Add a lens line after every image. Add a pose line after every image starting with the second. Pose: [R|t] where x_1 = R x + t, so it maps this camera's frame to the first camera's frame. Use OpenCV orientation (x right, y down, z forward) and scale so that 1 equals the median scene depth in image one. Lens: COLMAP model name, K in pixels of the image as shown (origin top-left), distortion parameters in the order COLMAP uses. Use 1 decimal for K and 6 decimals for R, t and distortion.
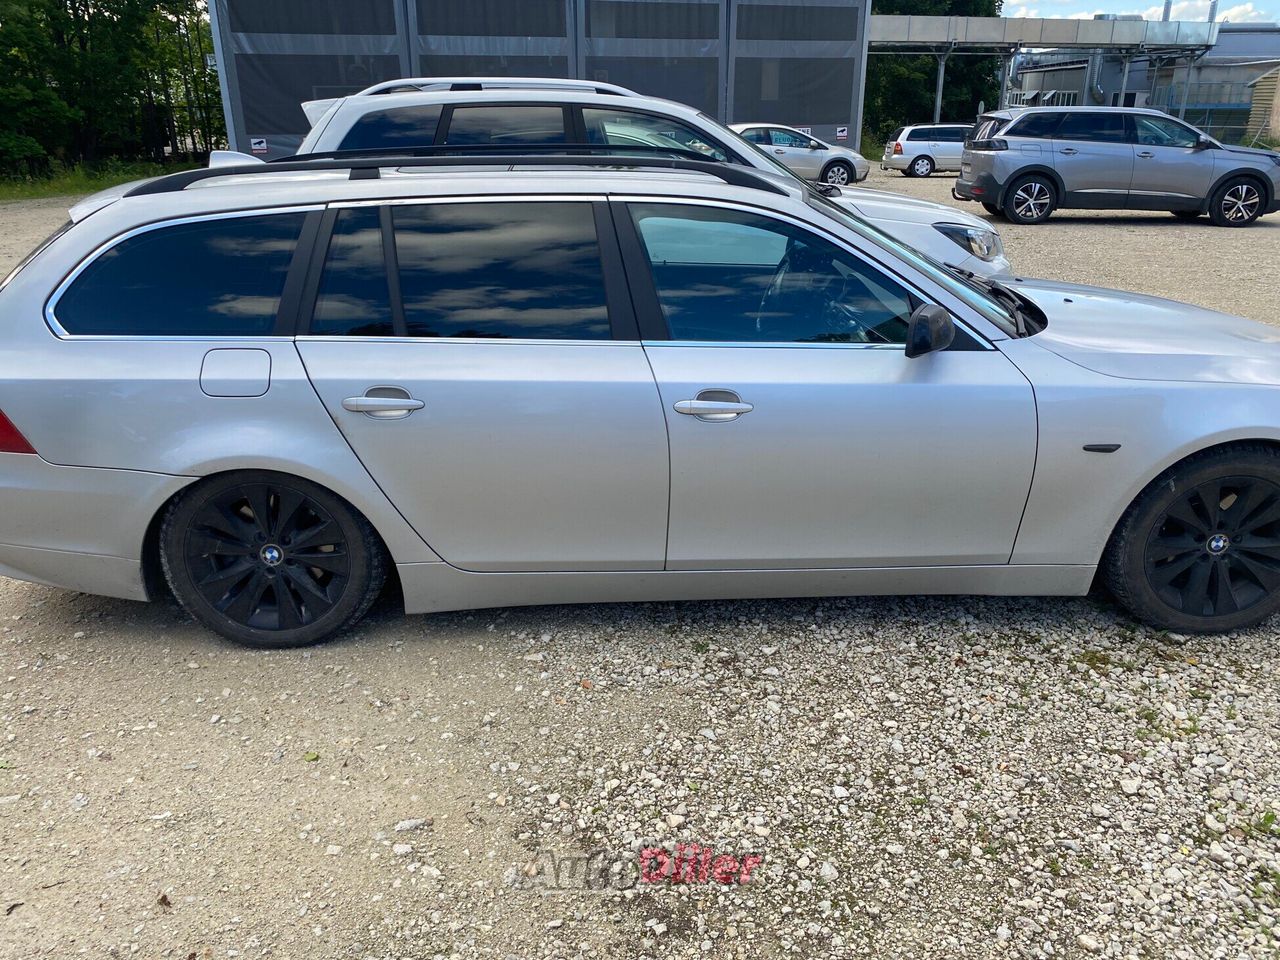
lens RADIAL K [[1004.0, 0, 642.9], [0, 1004.0, 479.5], [0, 0, 1]] dist [0.003620, -0.003580]
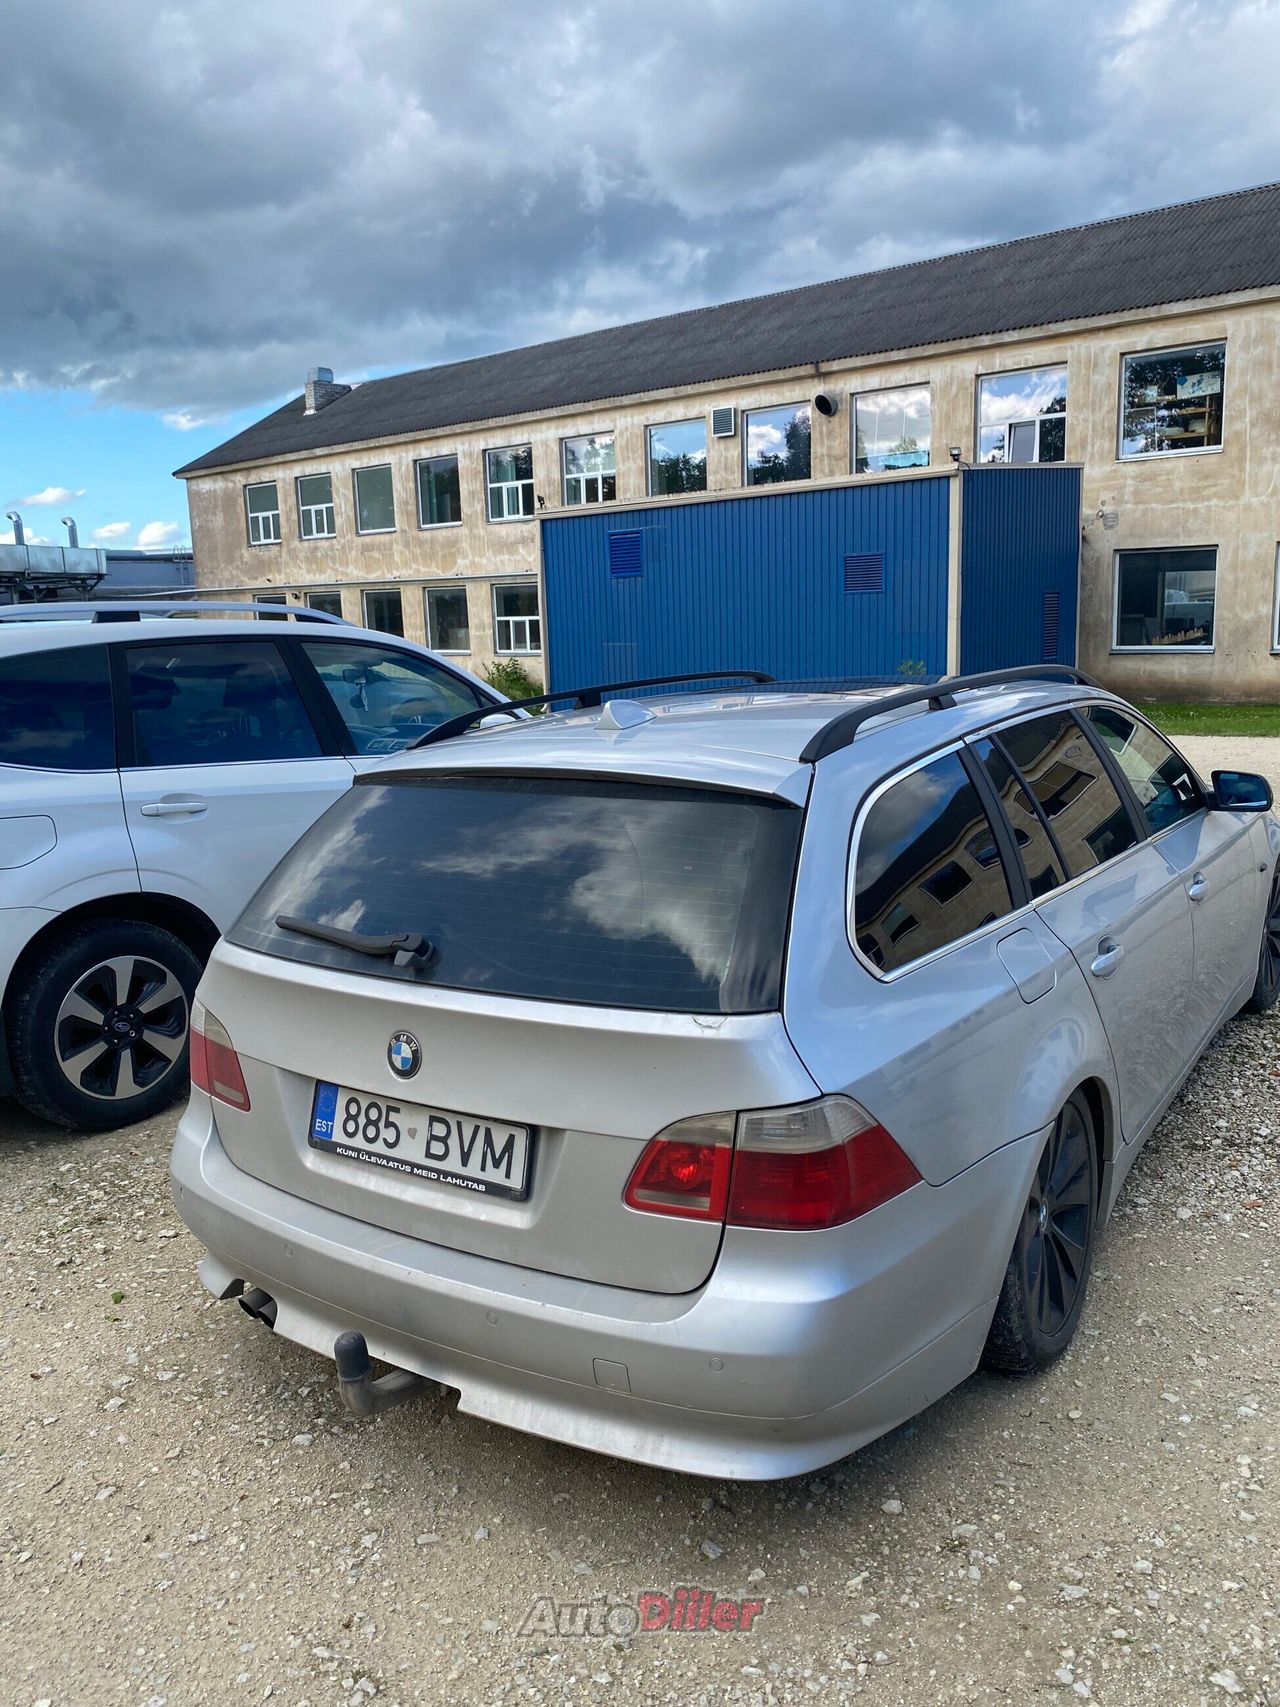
lens RADIAL K [[1339.0, 0, 641.4], [0, 1339.0, 854.0], [0, 0, 1]] dist [0.003620, -0.003580]
pose [[0.561806, -0.160746, 0.811502, -0.874257], [0.321457, 0.946273, -0.035104, -0.157431], [-0.762260, 0.280584, 0.583295, 0.413381]]
